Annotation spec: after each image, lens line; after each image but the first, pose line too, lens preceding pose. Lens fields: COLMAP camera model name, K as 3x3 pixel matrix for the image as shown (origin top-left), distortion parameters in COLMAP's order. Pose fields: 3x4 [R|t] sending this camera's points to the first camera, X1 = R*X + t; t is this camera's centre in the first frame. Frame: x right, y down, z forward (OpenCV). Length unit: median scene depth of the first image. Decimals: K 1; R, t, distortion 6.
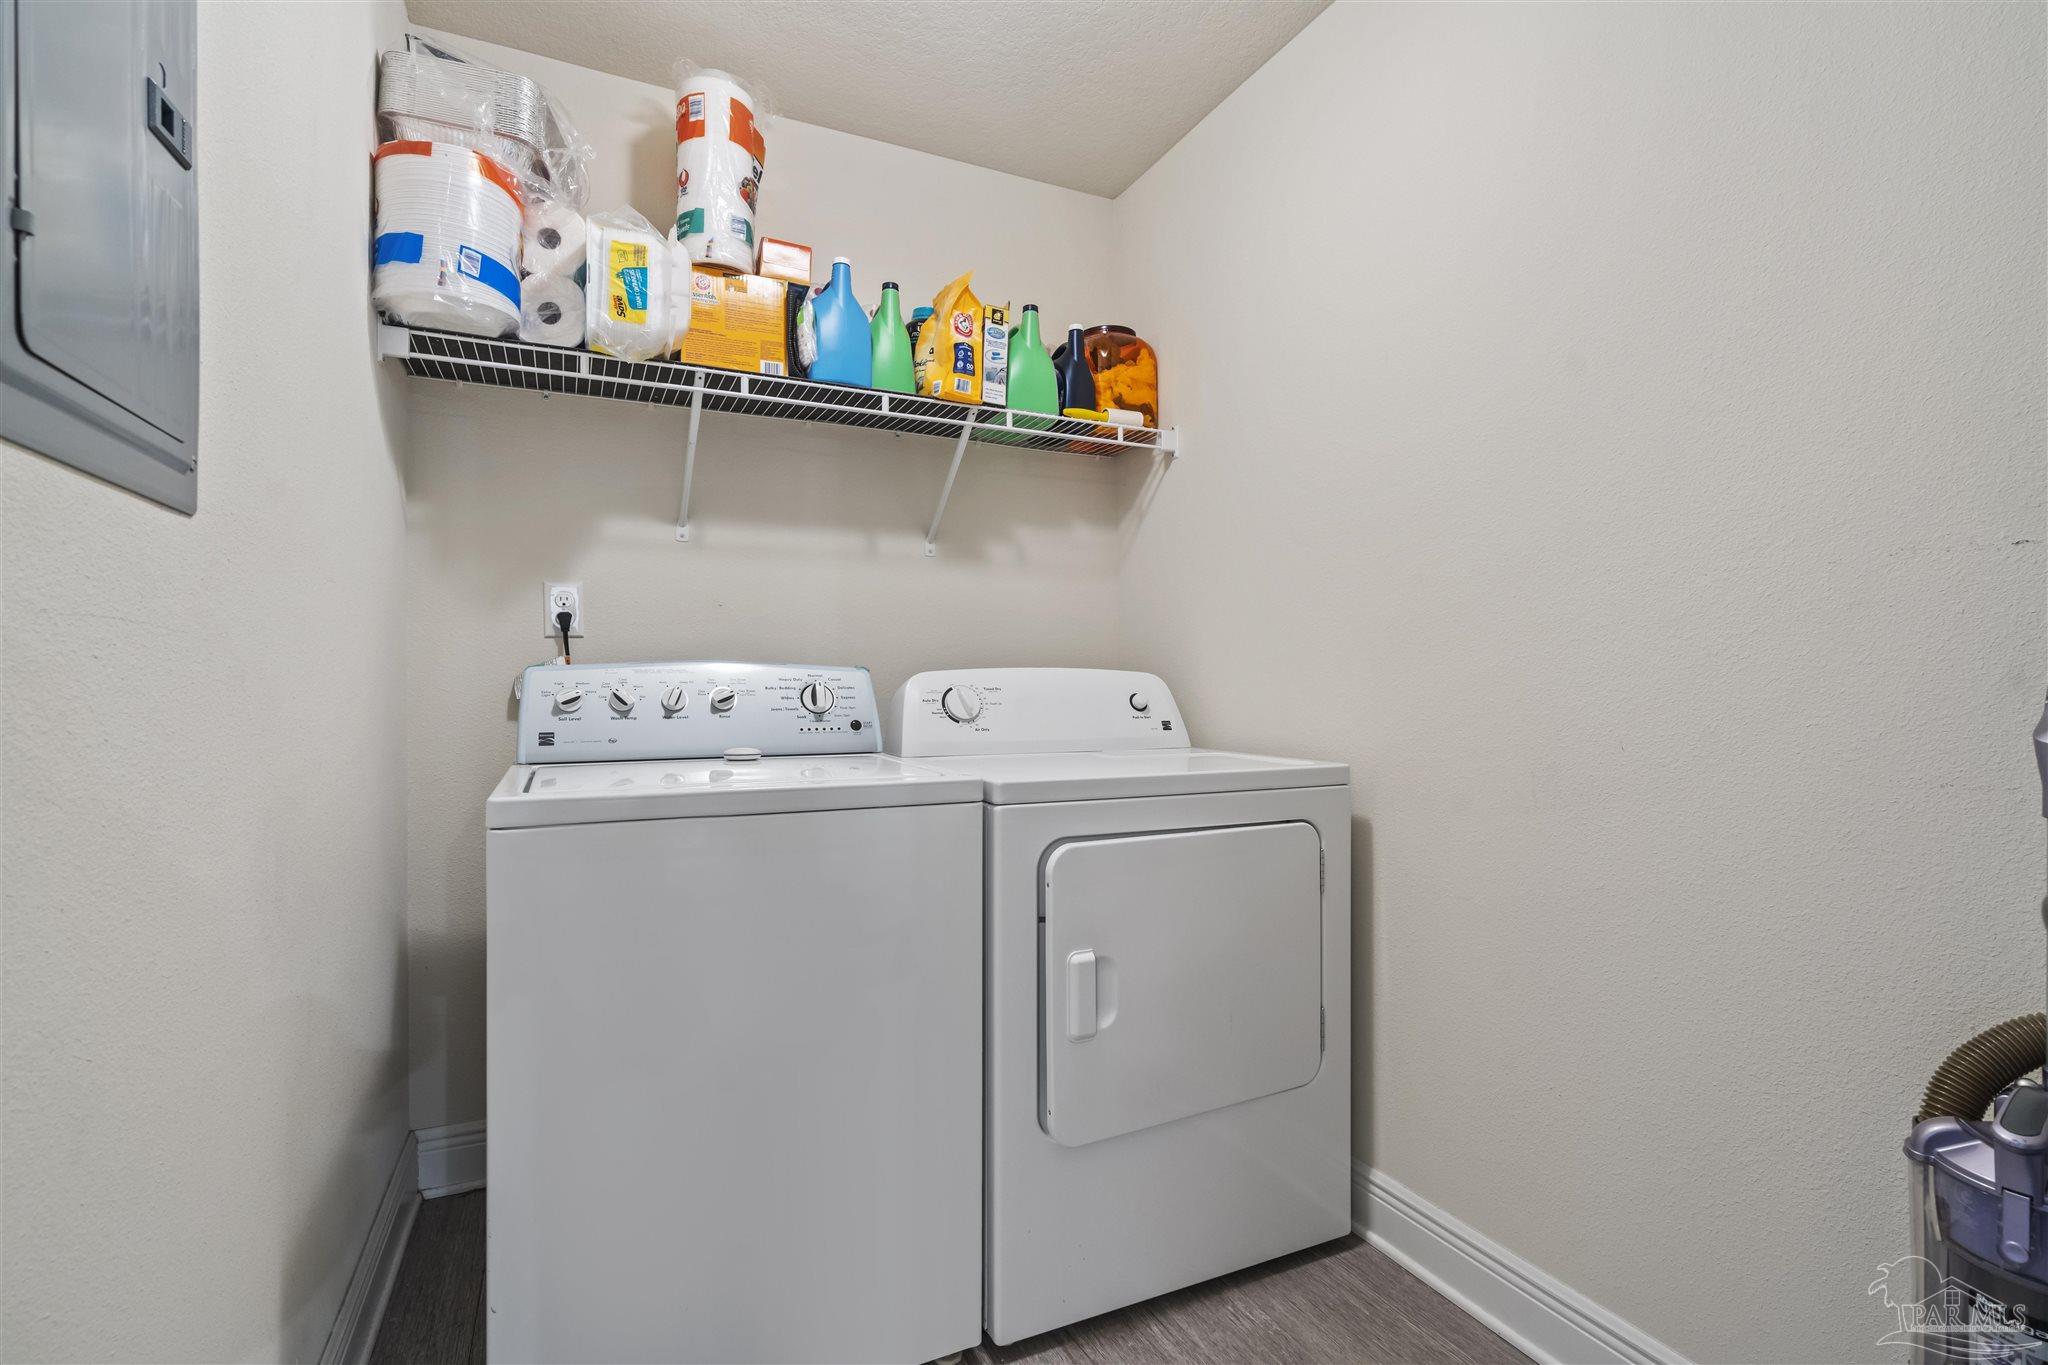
lens RADIAL K [[937.6, 0, 1024.0], [0, 937.6, 681.0], [0, 0, 1]] dist [-0.013058, 0.002414]
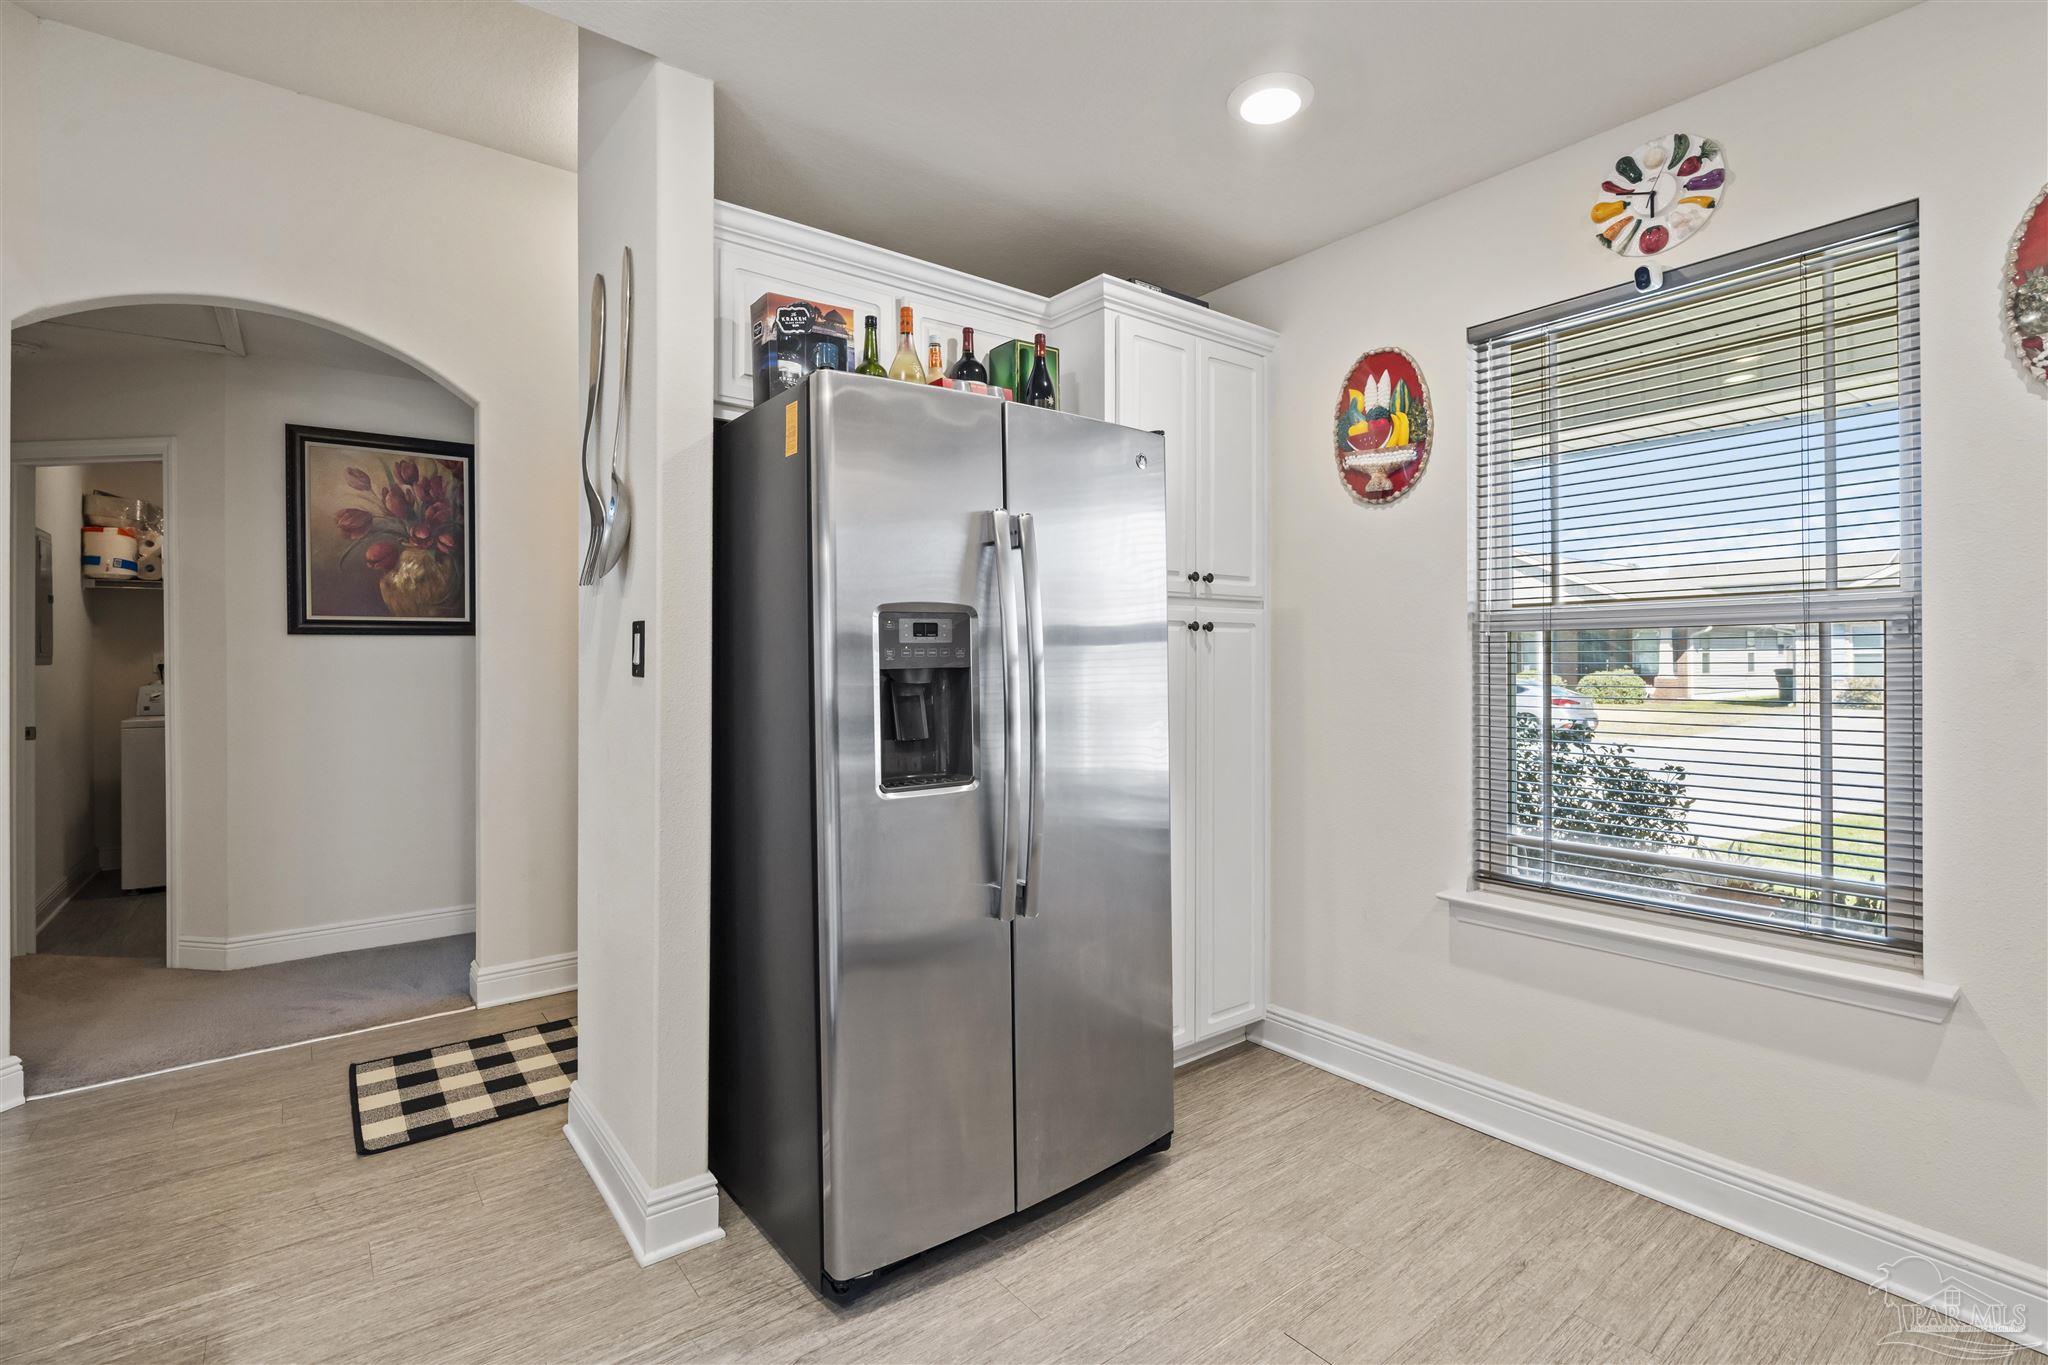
lens RADIAL K [[937.6, 0, 1025.1], [0, 937.6, 676.0], [0, 0, 1]] dist [-0.013058, 0.002414]
pose [[0.974169, -0.000236, 0.225822, 1.750463], [-0.000110, 0.999999, 0.001521, -0.055611], [-0.225822, -0.001507, 0.974167, -2.856497]]
